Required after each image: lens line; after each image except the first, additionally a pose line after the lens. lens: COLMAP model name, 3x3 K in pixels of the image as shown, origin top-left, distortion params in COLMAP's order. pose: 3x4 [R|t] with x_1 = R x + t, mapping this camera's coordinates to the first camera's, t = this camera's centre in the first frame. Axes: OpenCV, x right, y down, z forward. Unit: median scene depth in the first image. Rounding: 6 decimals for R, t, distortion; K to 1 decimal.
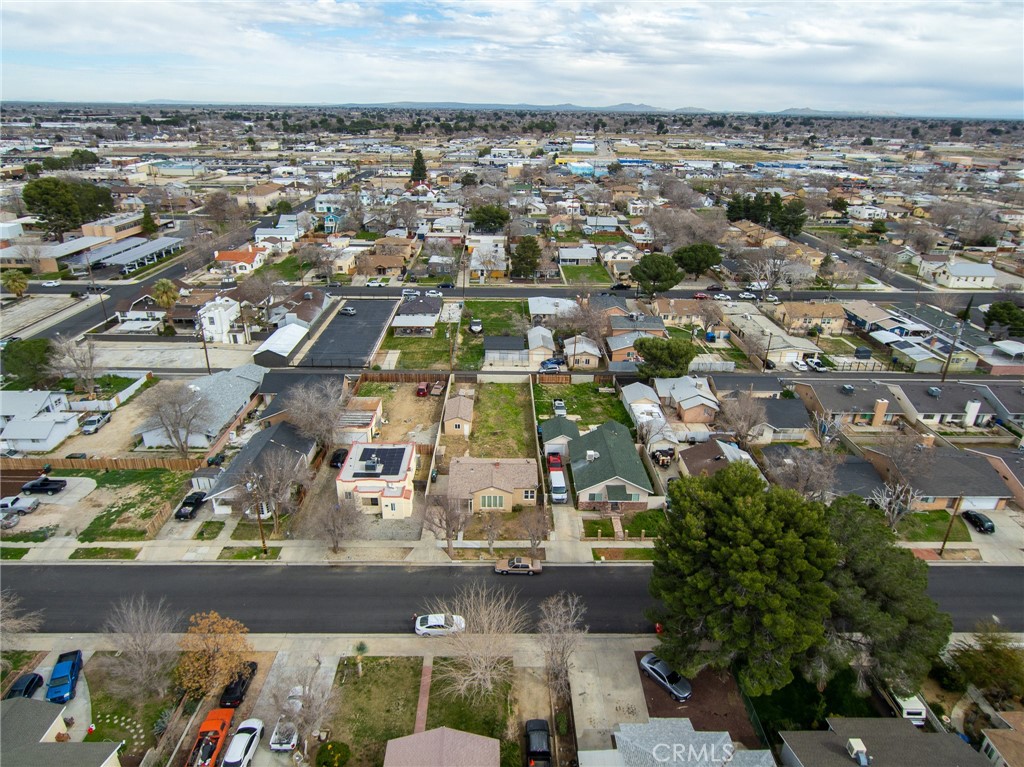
lens RADIAL K [[611.0, 0, 508.4], [0, 611.0, 380.1], [0, 0, 1]] dist [-0.016367, 0.007960]
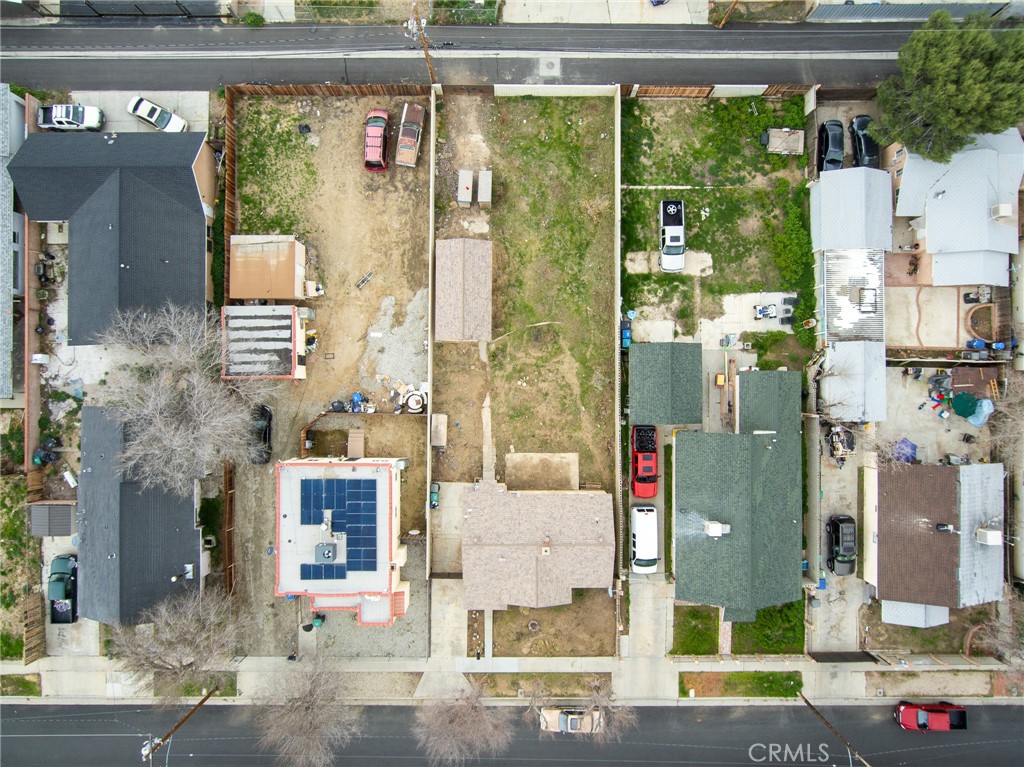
lens RADIAL K [[611.0, 0, 508.4], [0, 611.0, 380.1], [0, 0, 1]] dist [-0.016367, 0.007960]
pose [[0.999800, 0.012559, -0.015575, -0.026584], [0.008960, 0.414928, 0.909810, -0.257877], [0.017889, -0.909767, 0.414733, 0.528502]]
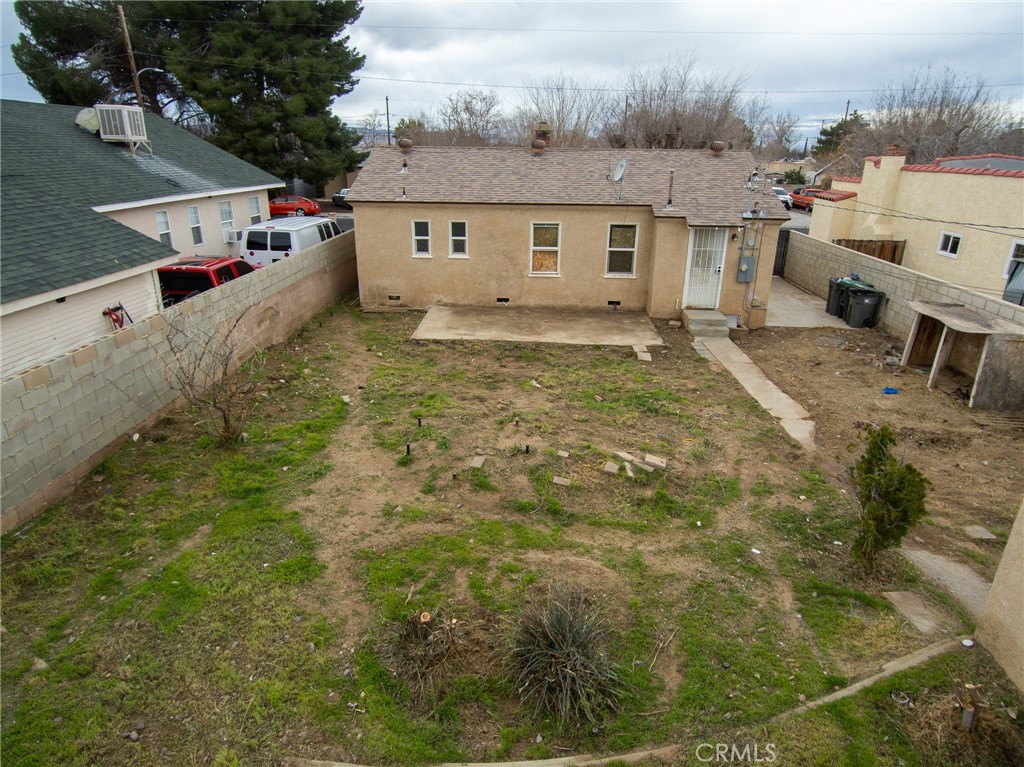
lens RADIAL K [[611.0, 0, 508.4], [0, 611.0, 380.1], [0, 0, 1]] dist [-0.016367, 0.007960]
pose [[-0.997278, -0.037347, 0.063580, -0.013883], [0.018644, 0.706517, 0.707450, 0.022222], [-0.071341, 0.706710, -0.703897, 0.718677]]
